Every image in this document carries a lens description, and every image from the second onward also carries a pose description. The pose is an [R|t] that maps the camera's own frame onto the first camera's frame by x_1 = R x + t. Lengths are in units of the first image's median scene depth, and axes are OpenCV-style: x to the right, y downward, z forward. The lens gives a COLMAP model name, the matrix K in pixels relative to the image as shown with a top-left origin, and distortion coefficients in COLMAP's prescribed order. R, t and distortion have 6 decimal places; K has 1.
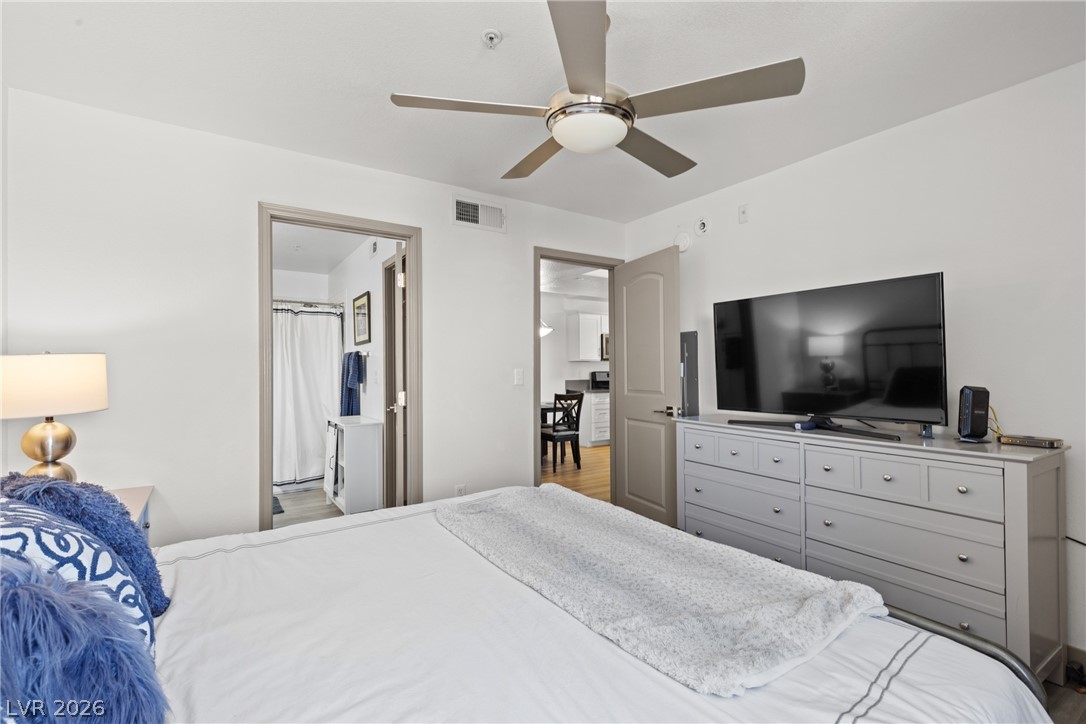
lens RADIAL K [[486.4, 0, 547.1], [0, 486.4, 361.2], [0, 0, 1]] dist [0.003789, -0.000598]
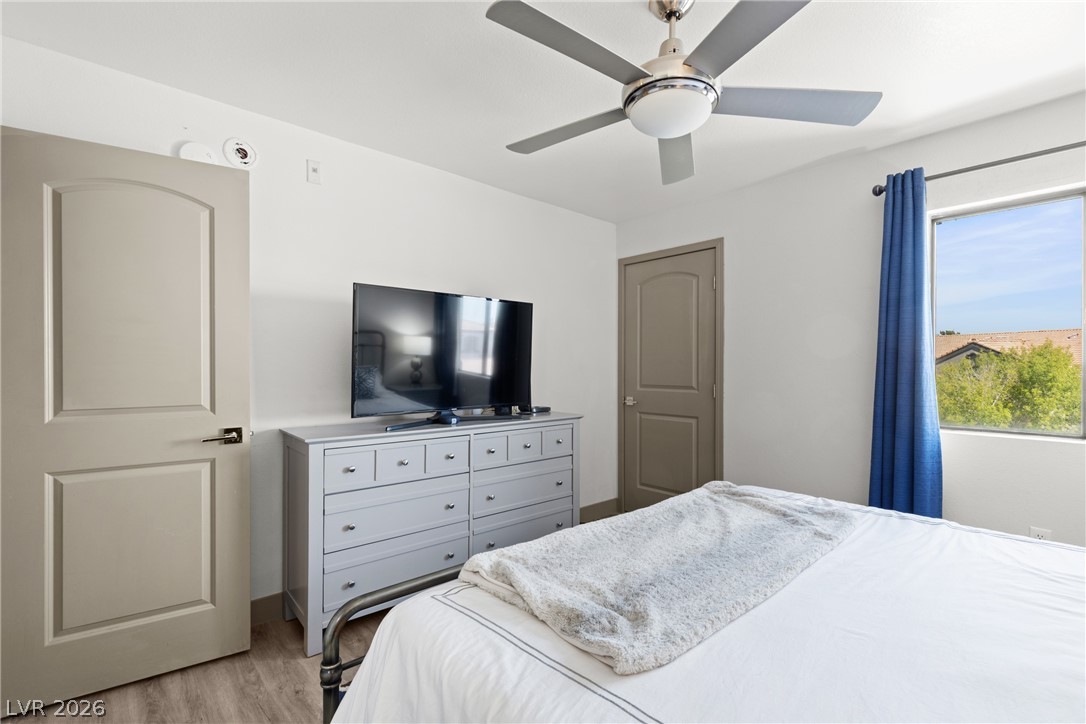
lens RADIAL K [[486.4, 0, 547.1], [0, 486.4, 361.2], [0, 0, 1]] dist [0.003789, -0.000598]
pose [[-0.130697, 0.020225, 0.991216, -0.485410], [-0.008099, 0.999737, -0.021467, 0.023208], [-0.991389, -0.010834, -0.130499, 0.818659]]
